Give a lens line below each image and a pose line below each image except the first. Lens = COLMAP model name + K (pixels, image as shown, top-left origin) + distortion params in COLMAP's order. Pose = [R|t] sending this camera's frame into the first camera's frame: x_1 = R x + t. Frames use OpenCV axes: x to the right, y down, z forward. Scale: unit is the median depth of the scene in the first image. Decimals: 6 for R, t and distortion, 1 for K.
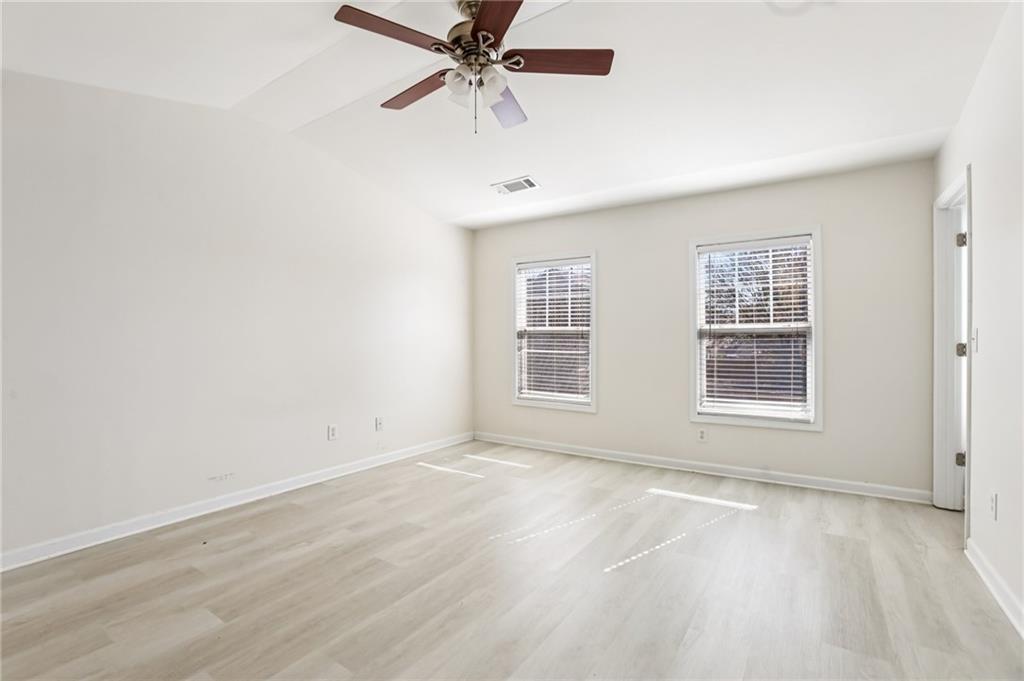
lens RADIAL K [[472.4, 0, 519.6], [0, 472.4, 337.9], [0, 0, 1]] dist [-0.050970, 0.004954]
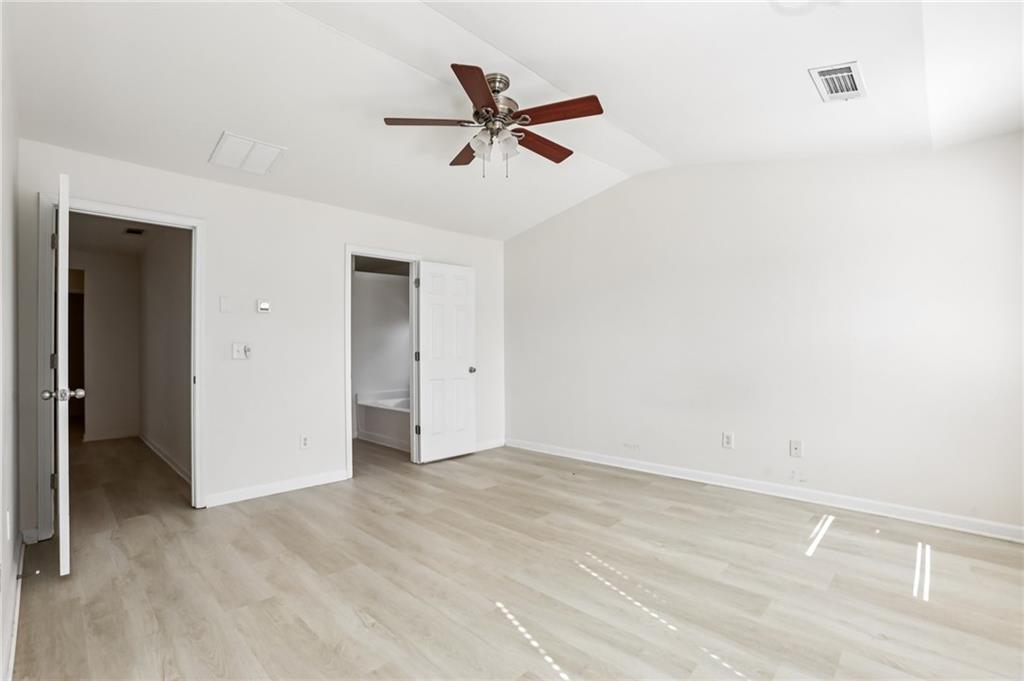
lens RADIAL K [[472.4, 0, 504.5], [0, 472.4, 348.6], [0, 0, 1]] dist [-0.050970, 0.004954]
pose [[-0.200931, 0.007559, -0.979576, 0.655894], [0.009420, 0.999939, 0.005784, -0.002675], [0.979560, -0.008065, -0.200989, 0.734538]]
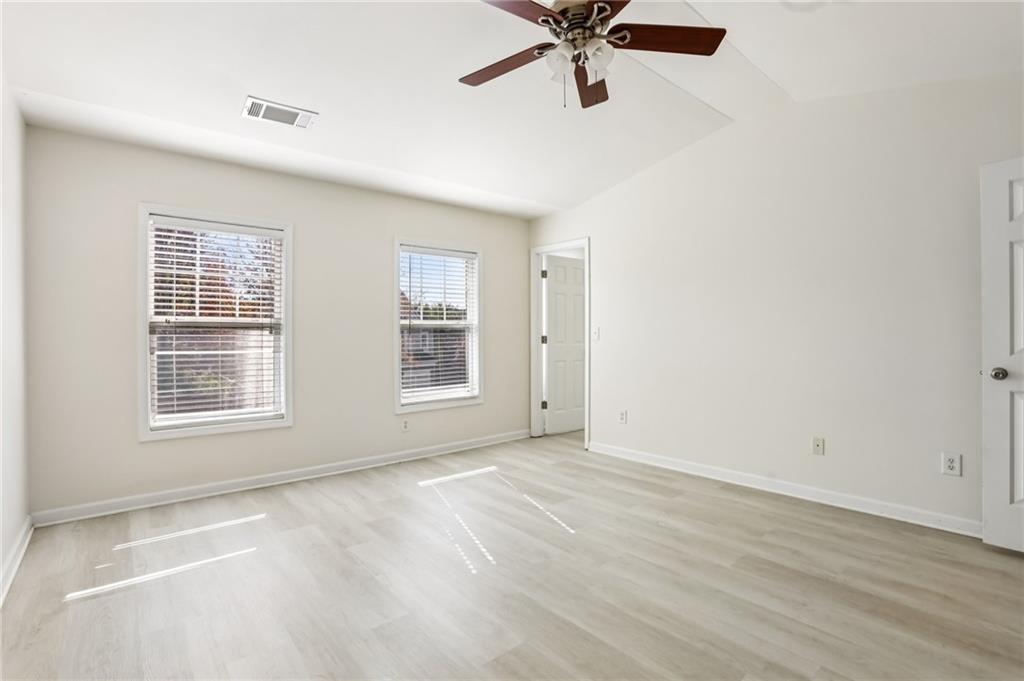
lens RADIAL K [[472.4, 0, 514.8], [0, 472.4, 337.4], [0, 0, 1]] dist [-0.050970, 0.004954]
pose [[0.279803, -0.008526, 0.960020, -0.594356], [0.000613, 0.999962, 0.008702, 0.001726], [-0.960057, -0.001847, 0.279797, 0.499050]]
